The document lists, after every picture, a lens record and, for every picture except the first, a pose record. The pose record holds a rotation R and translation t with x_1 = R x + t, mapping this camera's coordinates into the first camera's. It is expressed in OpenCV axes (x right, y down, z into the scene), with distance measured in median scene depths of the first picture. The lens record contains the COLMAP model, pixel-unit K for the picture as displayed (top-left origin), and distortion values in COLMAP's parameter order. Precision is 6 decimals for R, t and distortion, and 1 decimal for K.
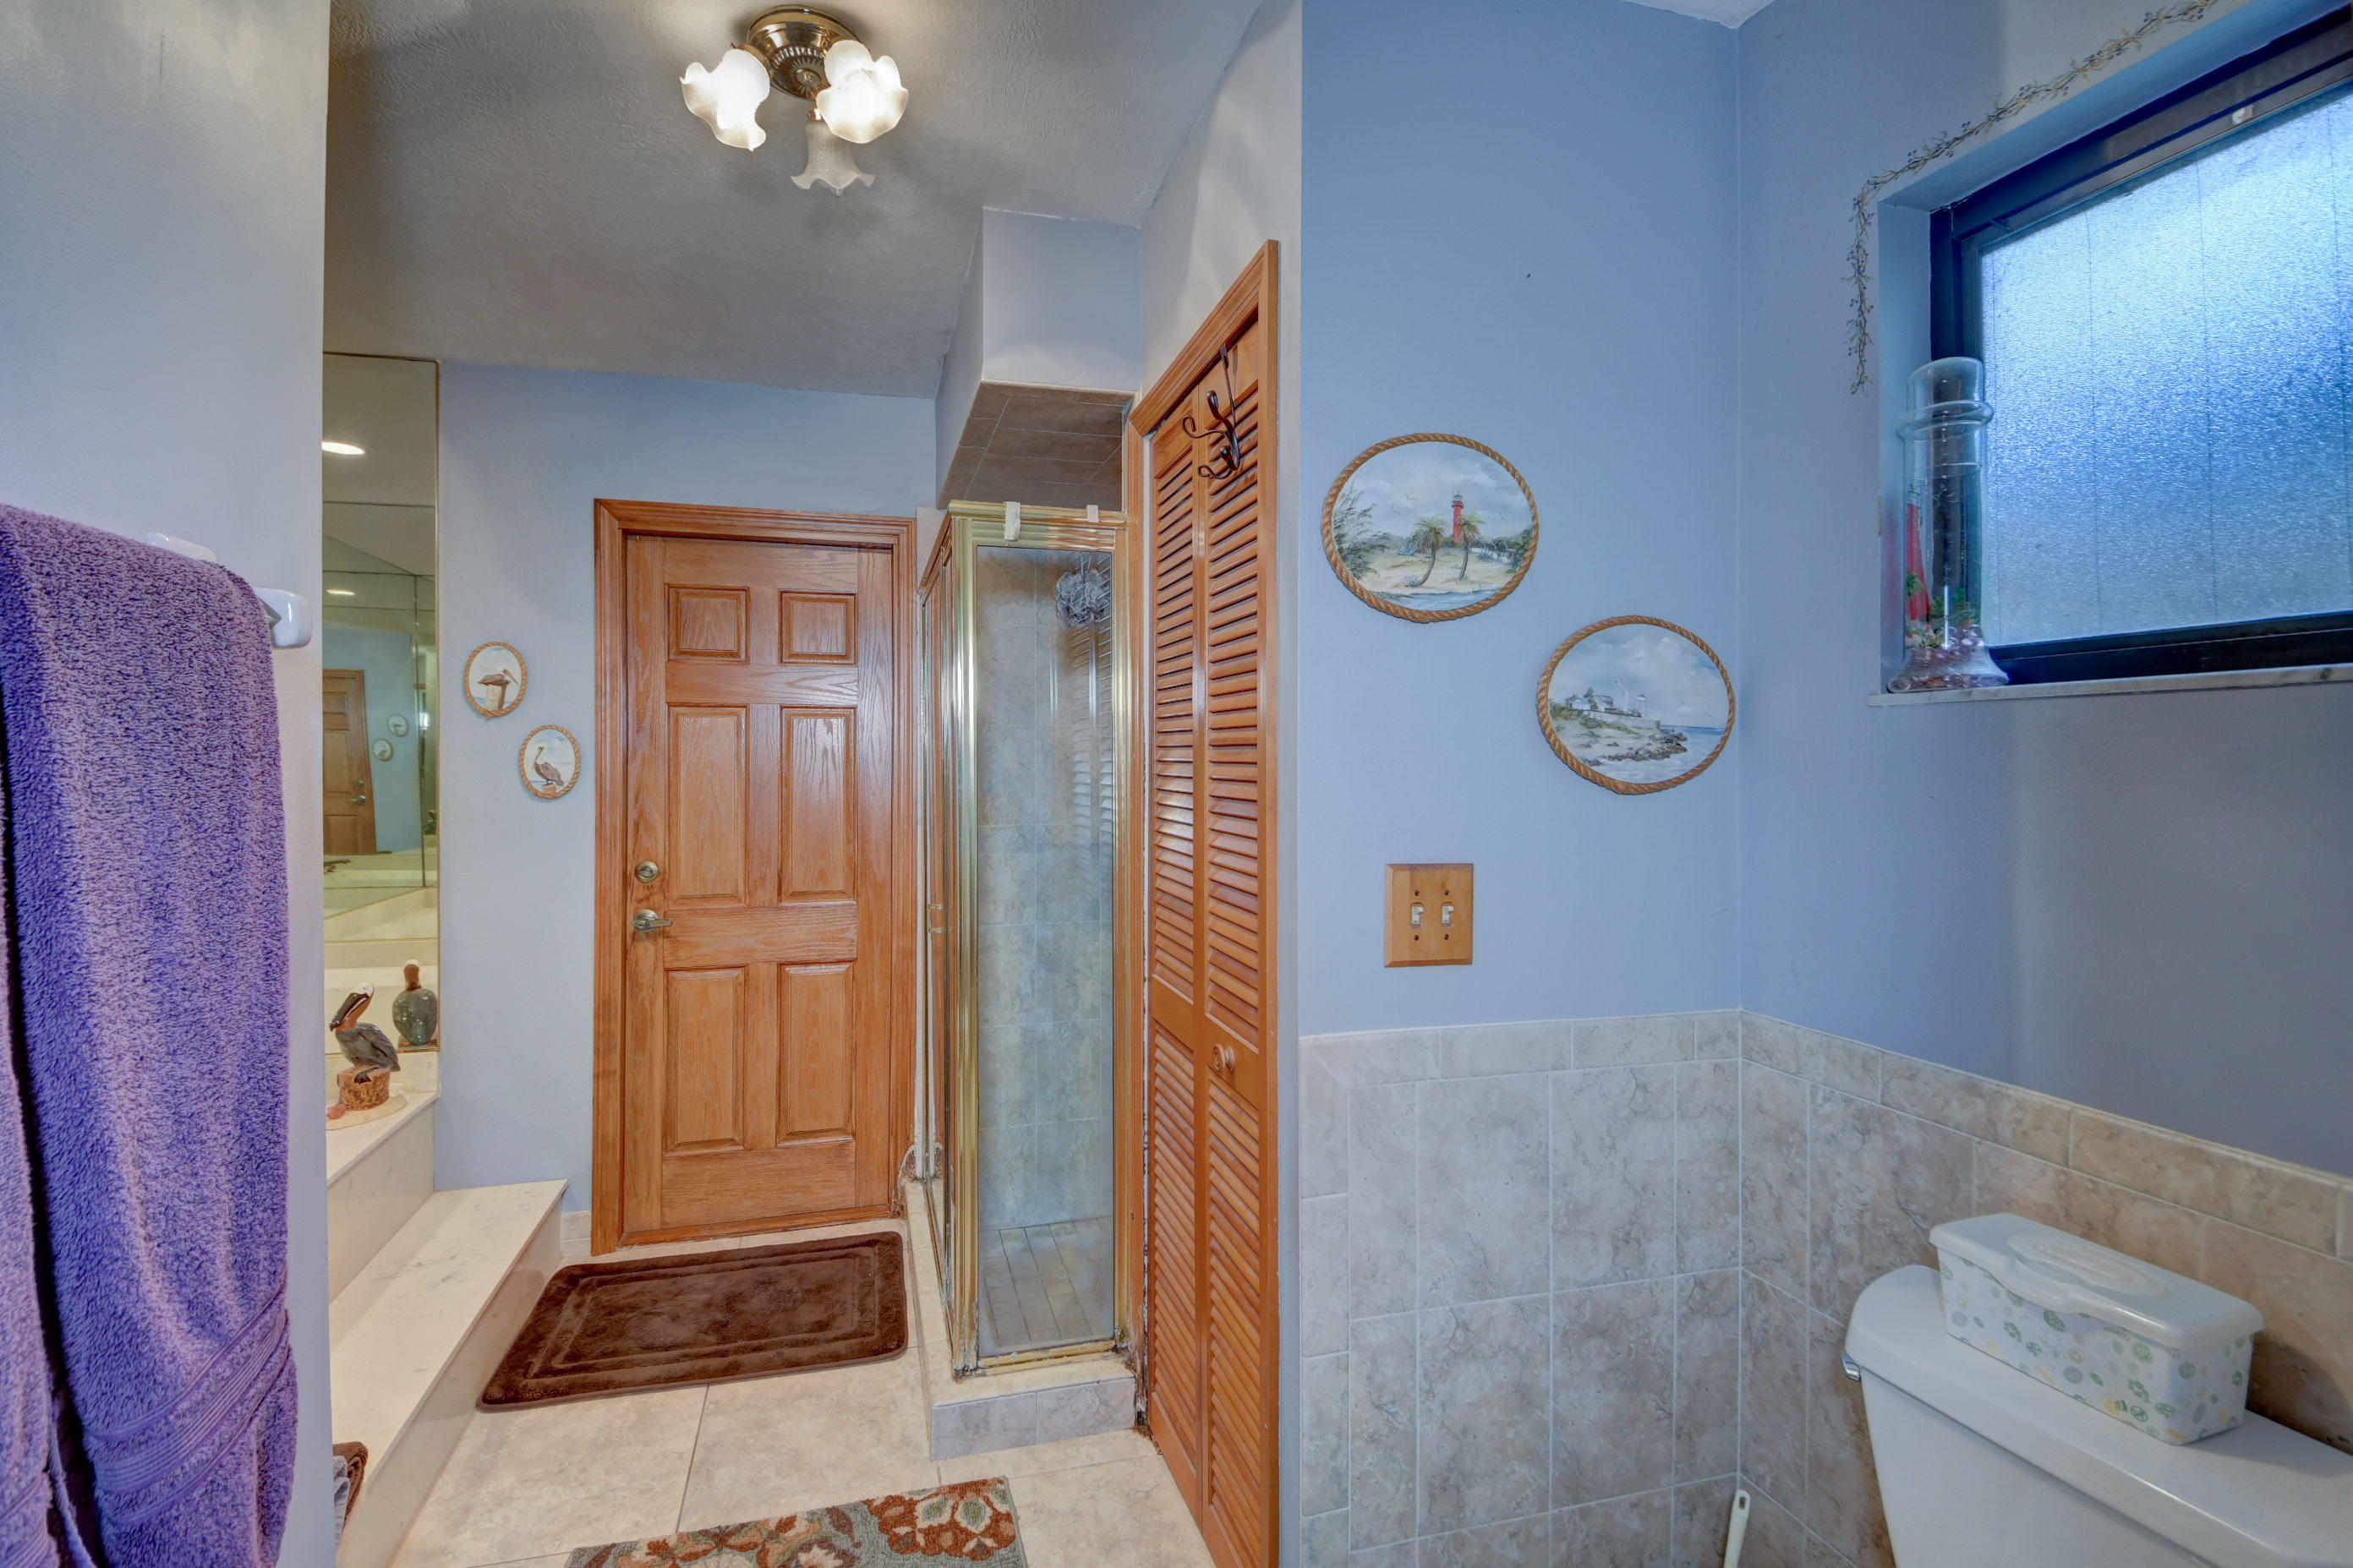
lens RADIAL K [[995.4, 0, 1087.1], [0, 995.4, 752.1], [0, 0, 1]] dist [0.019195, -0.000077]
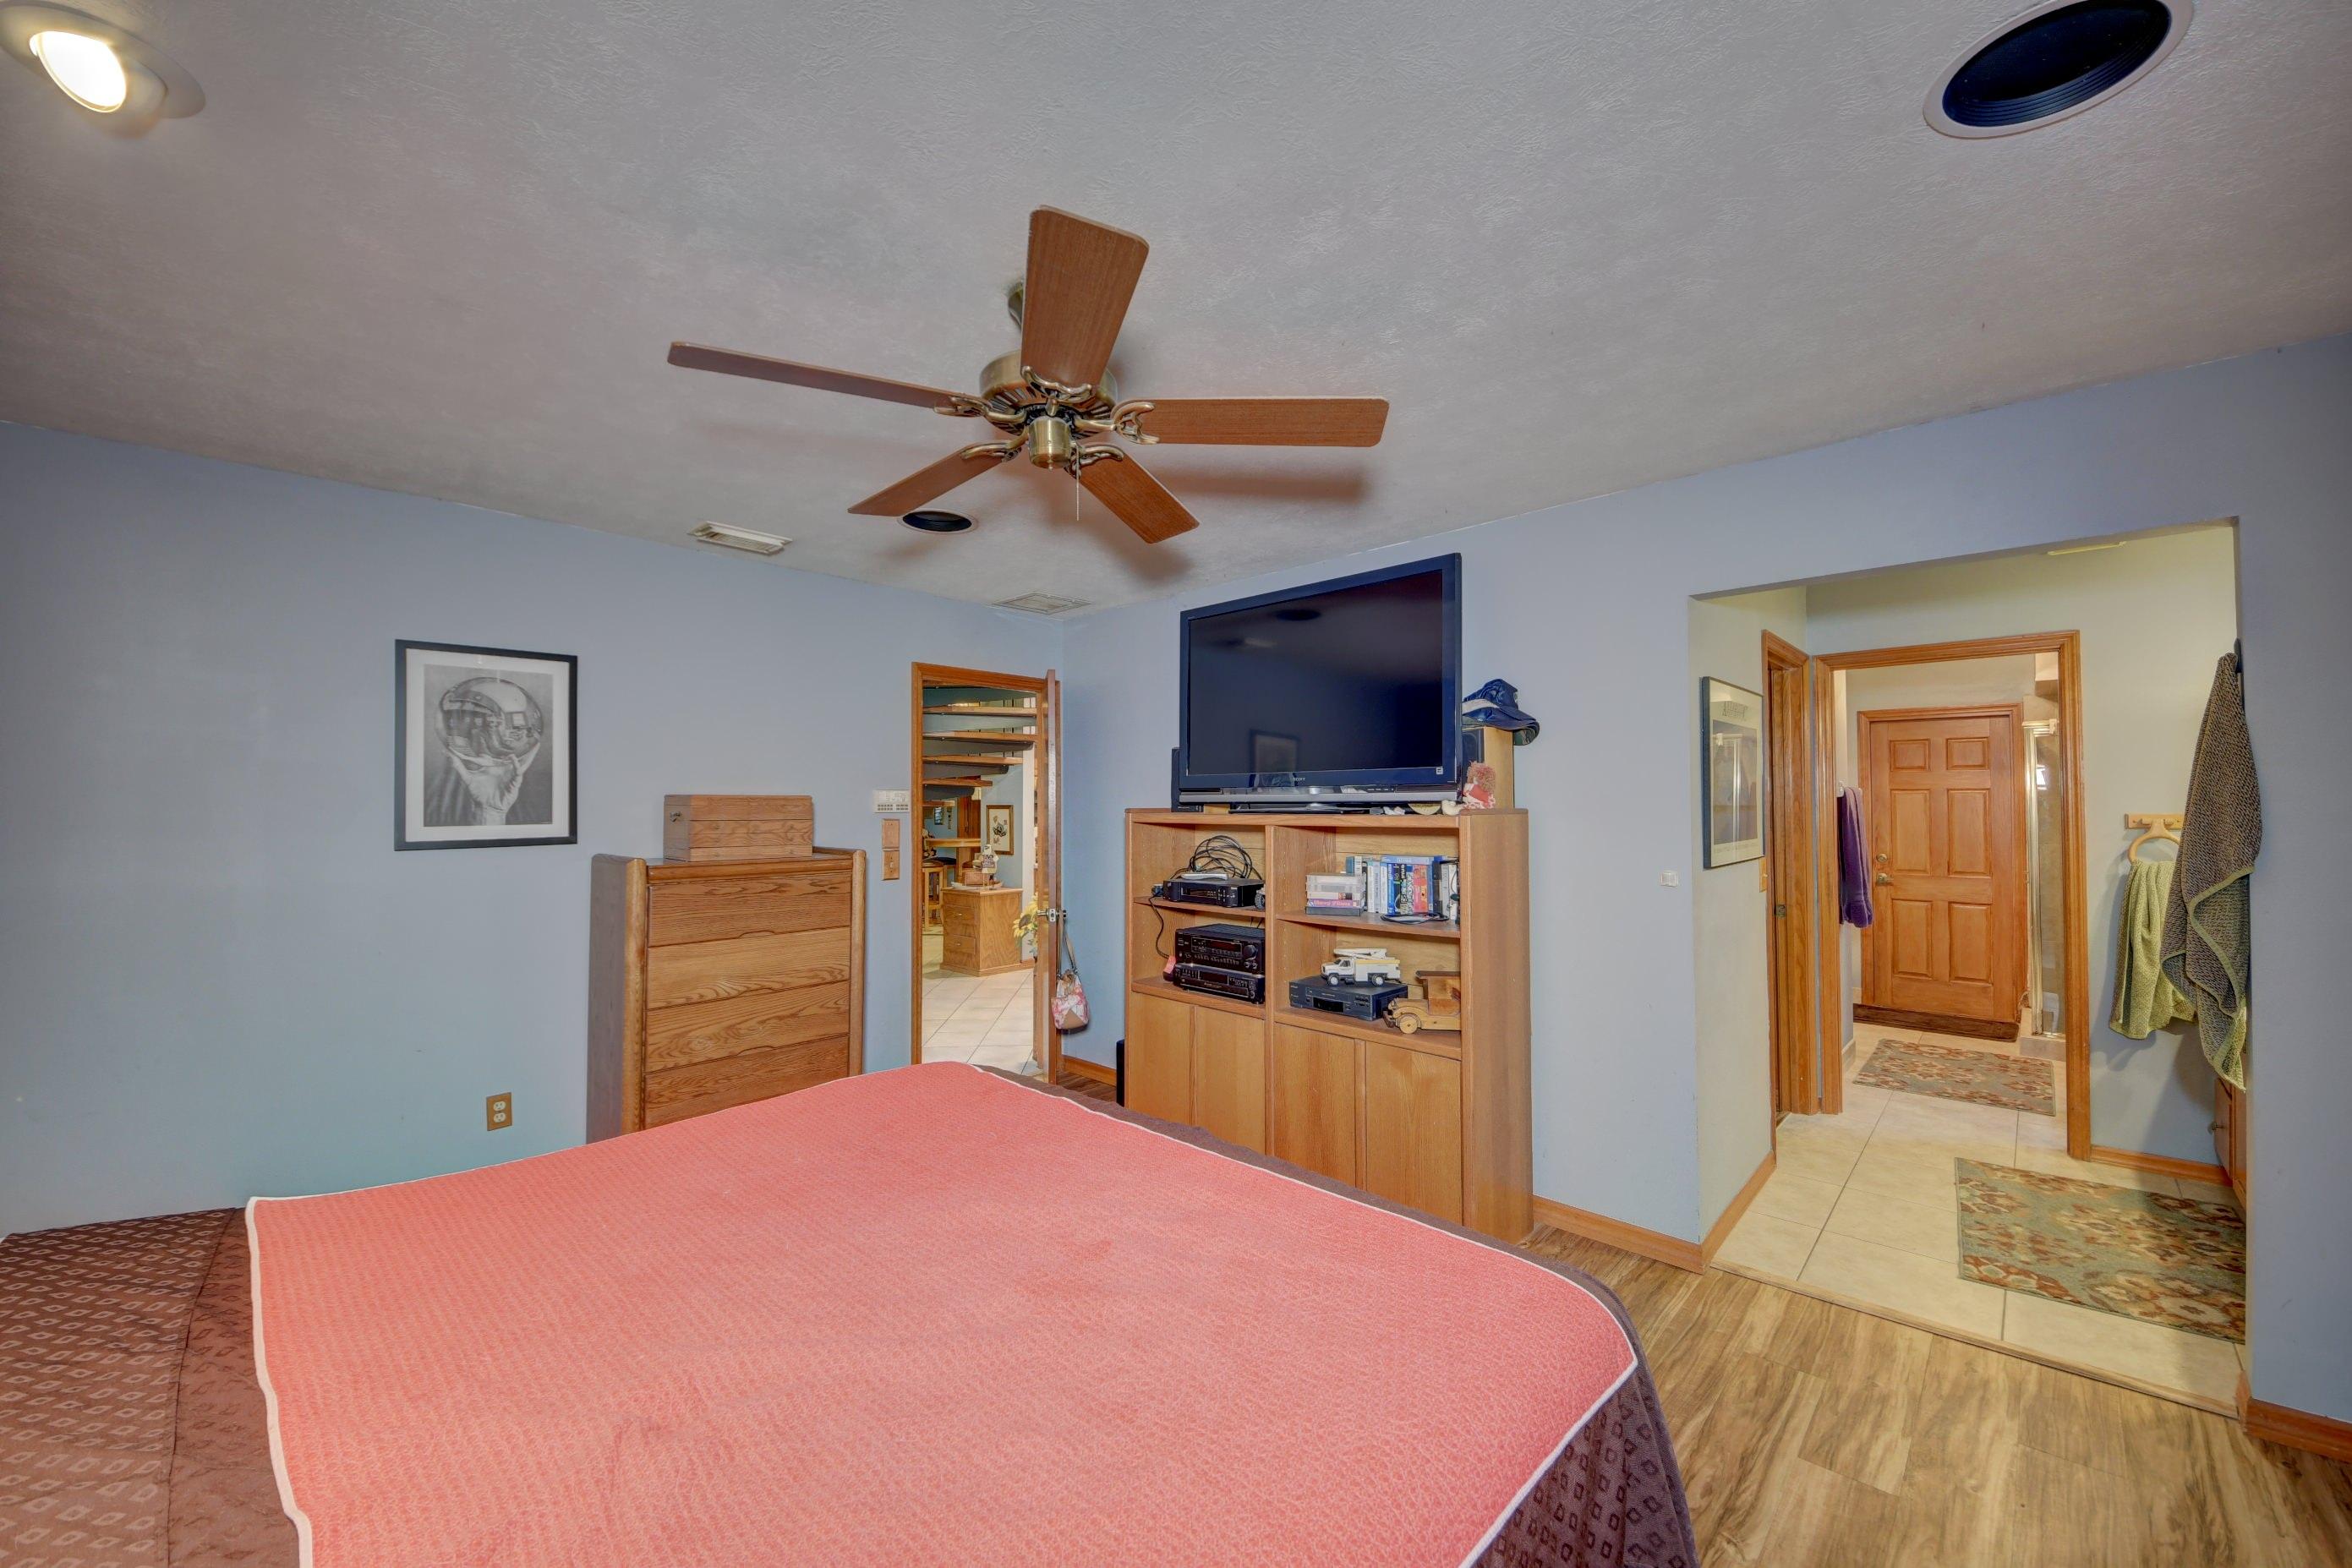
lens RADIAL K [[910.5, 0, 1175.9], [0, 910.5, 786.7], [0, 0, 1]] dist [0.042142, -0.025572]
pose [[0.553262, -0.015121, -0.832870, 0.502065], [0.005144, 0.999878, -0.014736, -0.032091], [0.832991, 0.003868, 0.553272, -1.719860]]
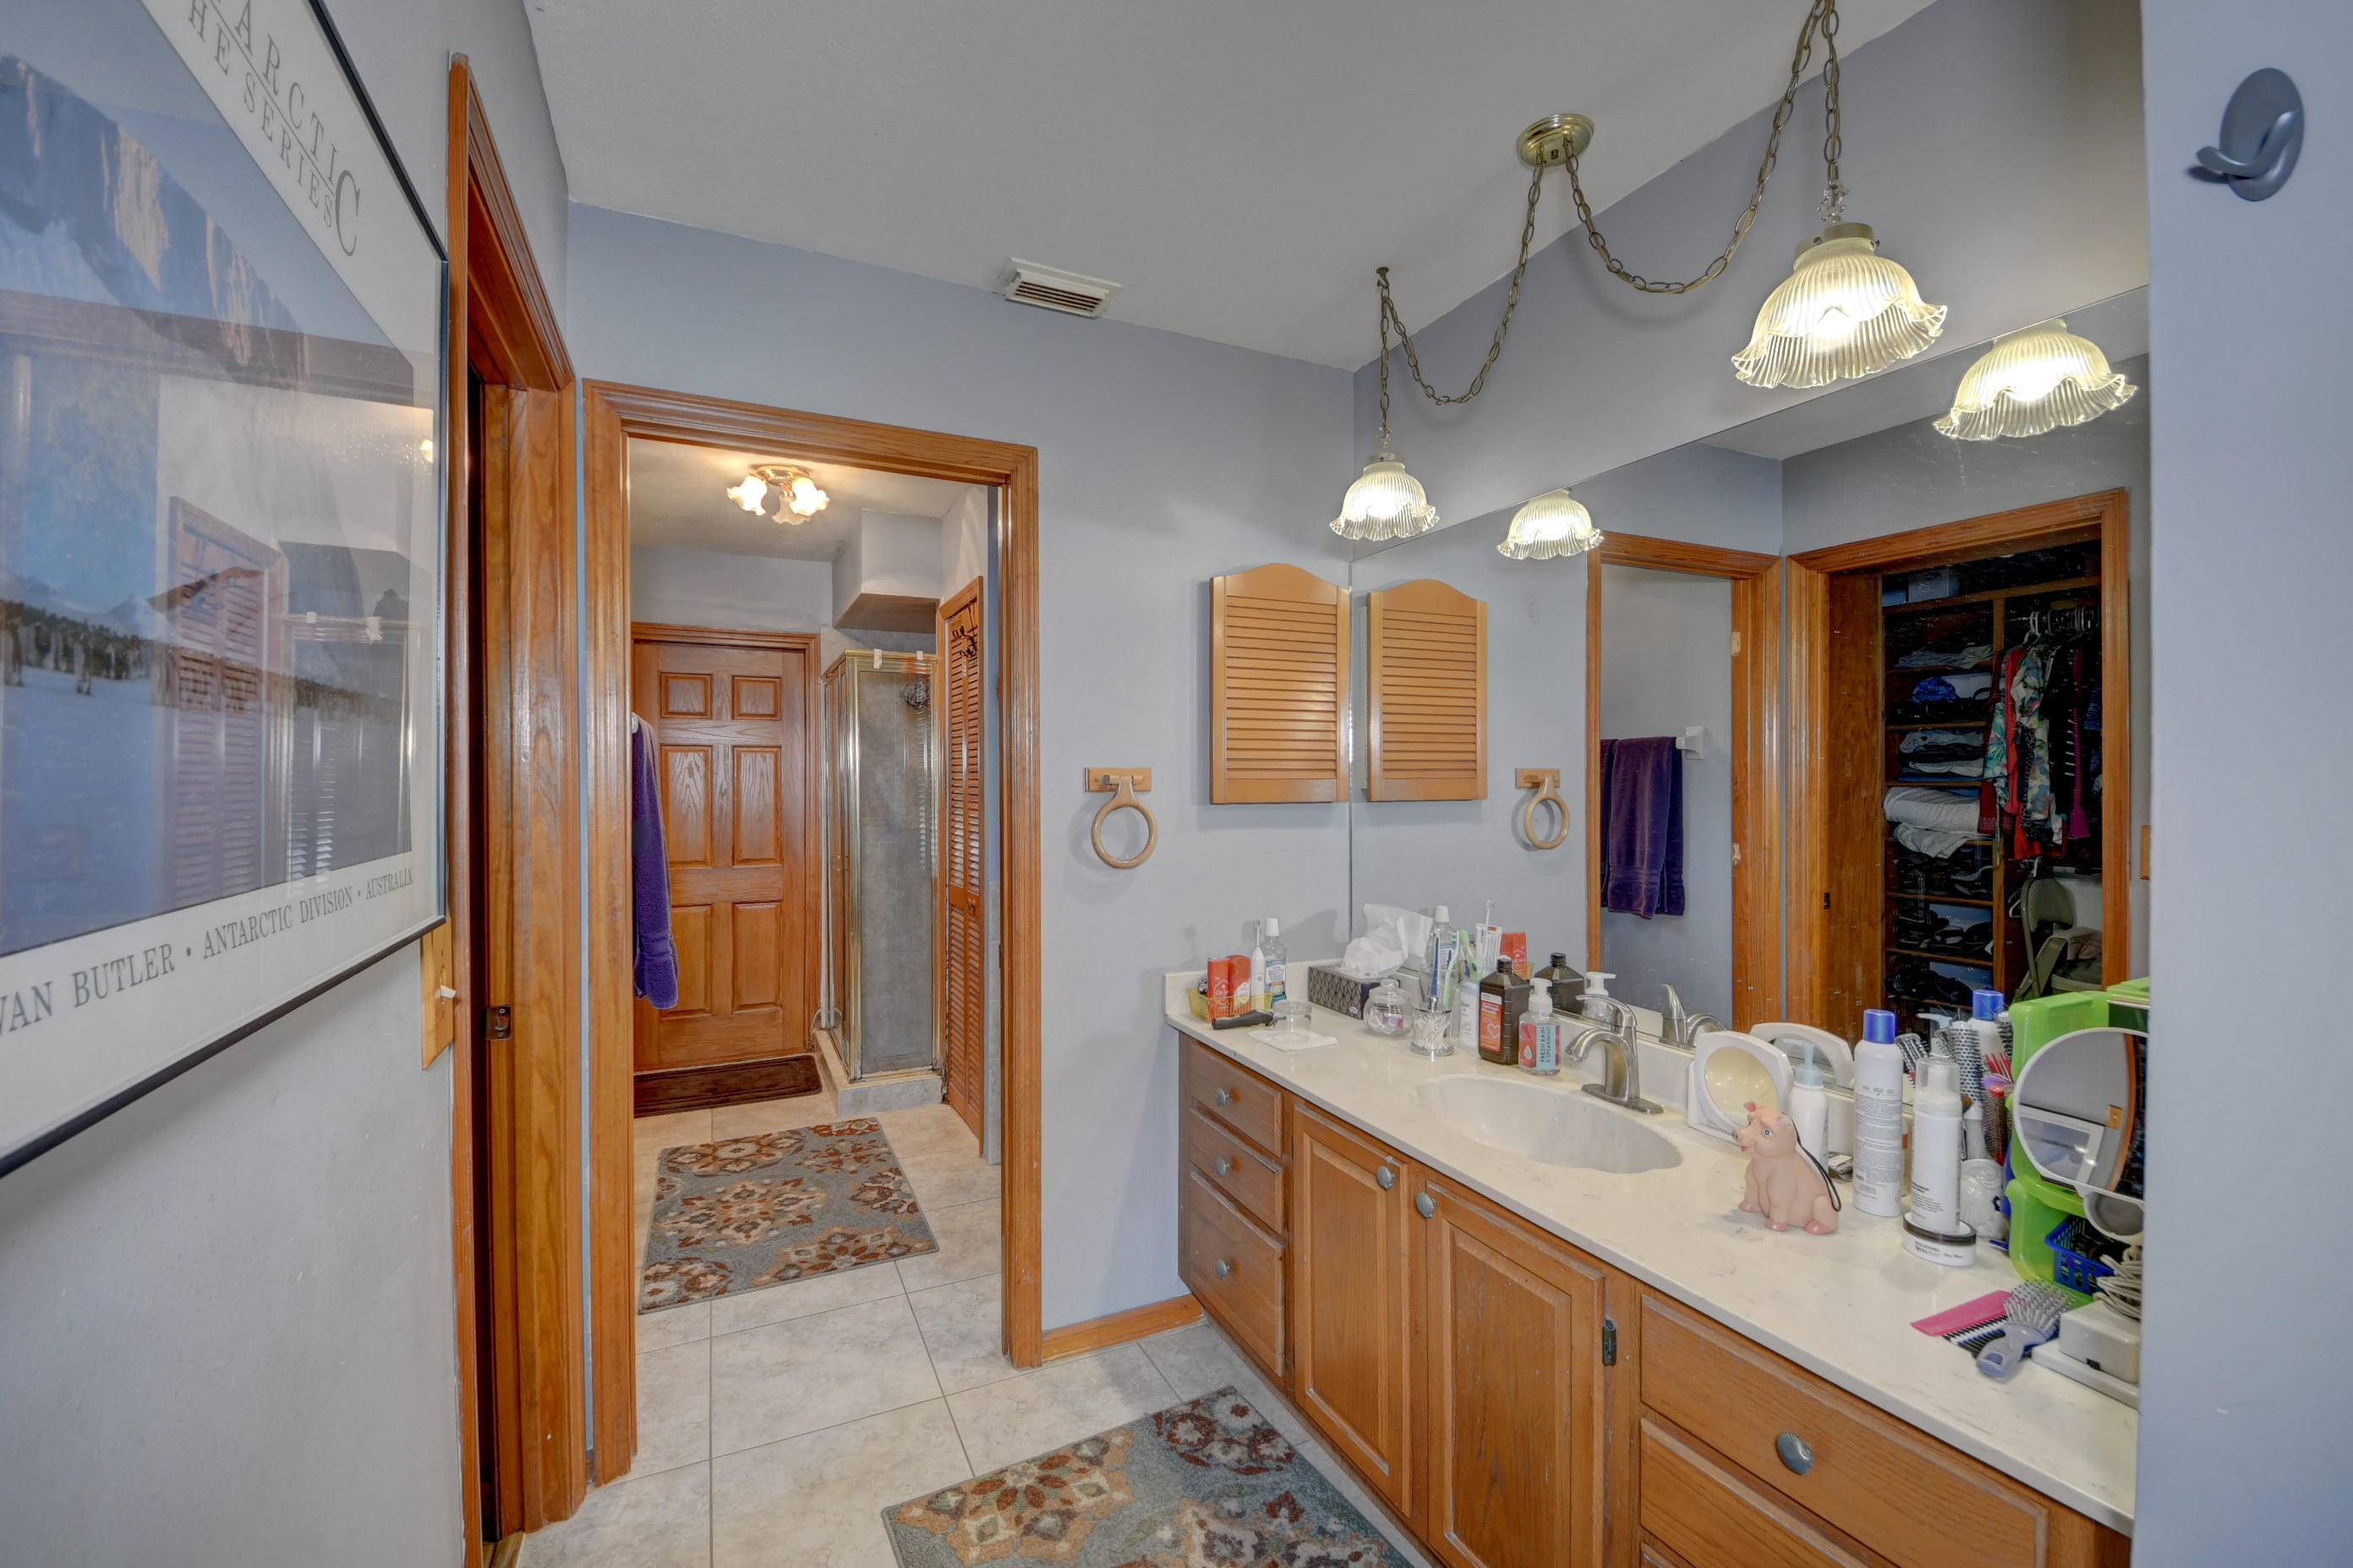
lens RADIAL K [[977.6, 0, 1176.5], [0, 977.6, 784.0], [0, 0, 1]] dist [0.018433, -0.000363]
pose [[0.978665, -0.003201, 0.205439, 0.076539], [0.000809, 0.999931, 0.011728, -0.002047], [-0.205462, -0.011312, 0.978600, -0.751339]]
